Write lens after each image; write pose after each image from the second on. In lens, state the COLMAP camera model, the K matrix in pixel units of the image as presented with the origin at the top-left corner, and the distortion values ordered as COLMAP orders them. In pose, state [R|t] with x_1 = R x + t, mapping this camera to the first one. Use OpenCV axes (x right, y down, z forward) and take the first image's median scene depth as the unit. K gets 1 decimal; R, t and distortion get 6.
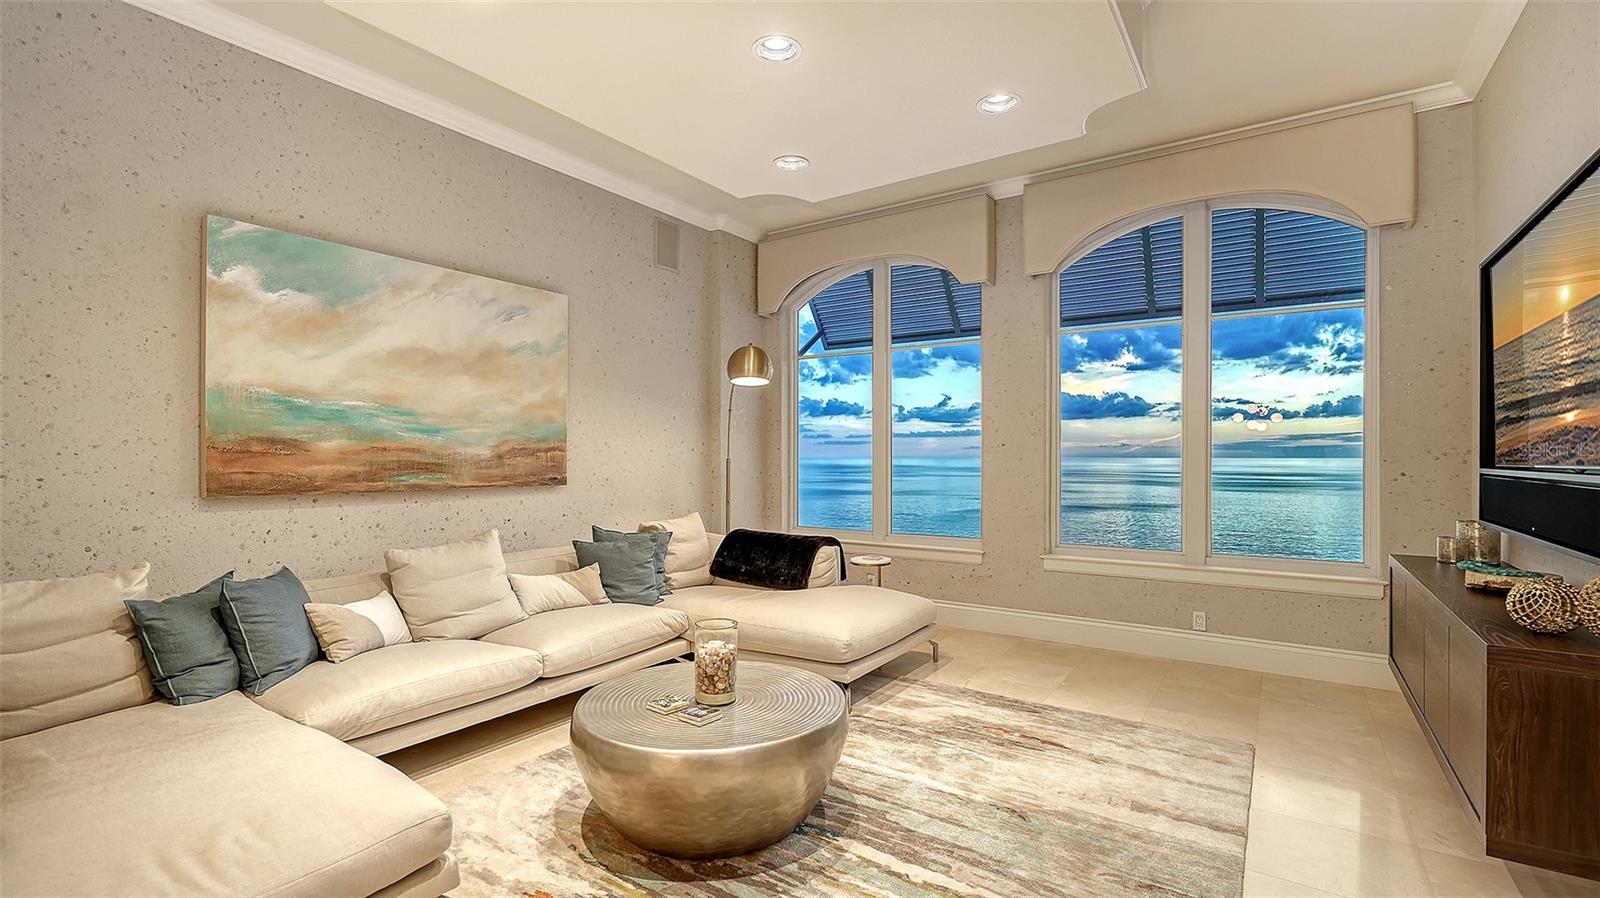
lens RADIAL K [[727.5, 0, 789.1], [0, 727.5, 462.0], [0, 0, 1]] dist [-0.003676, -0.000926]
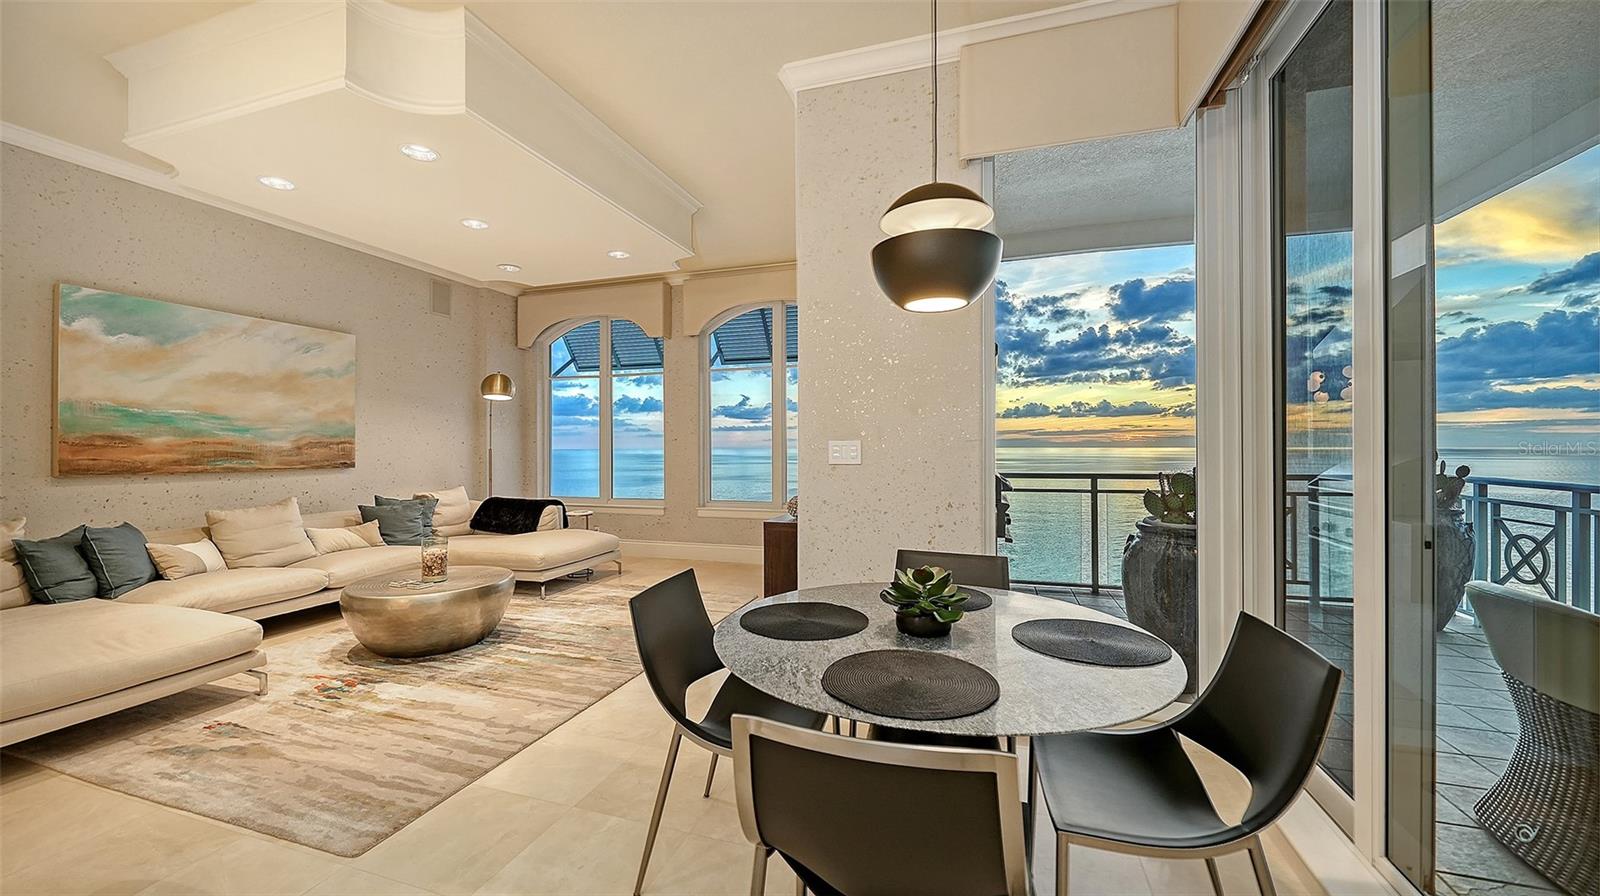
lens RADIAL K [[619.1, 0, 796.0], [0, 619.1, 446.3], [0, 0, 1]] dist [-0.002102, 0.000438]
pose [[0.959103, -0.002679, 0.283043, 0.215447], [0.005198, 0.999953, -0.008149, 0.004912], [-0.283008, 0.009287, 0.959073, -0.489457]]
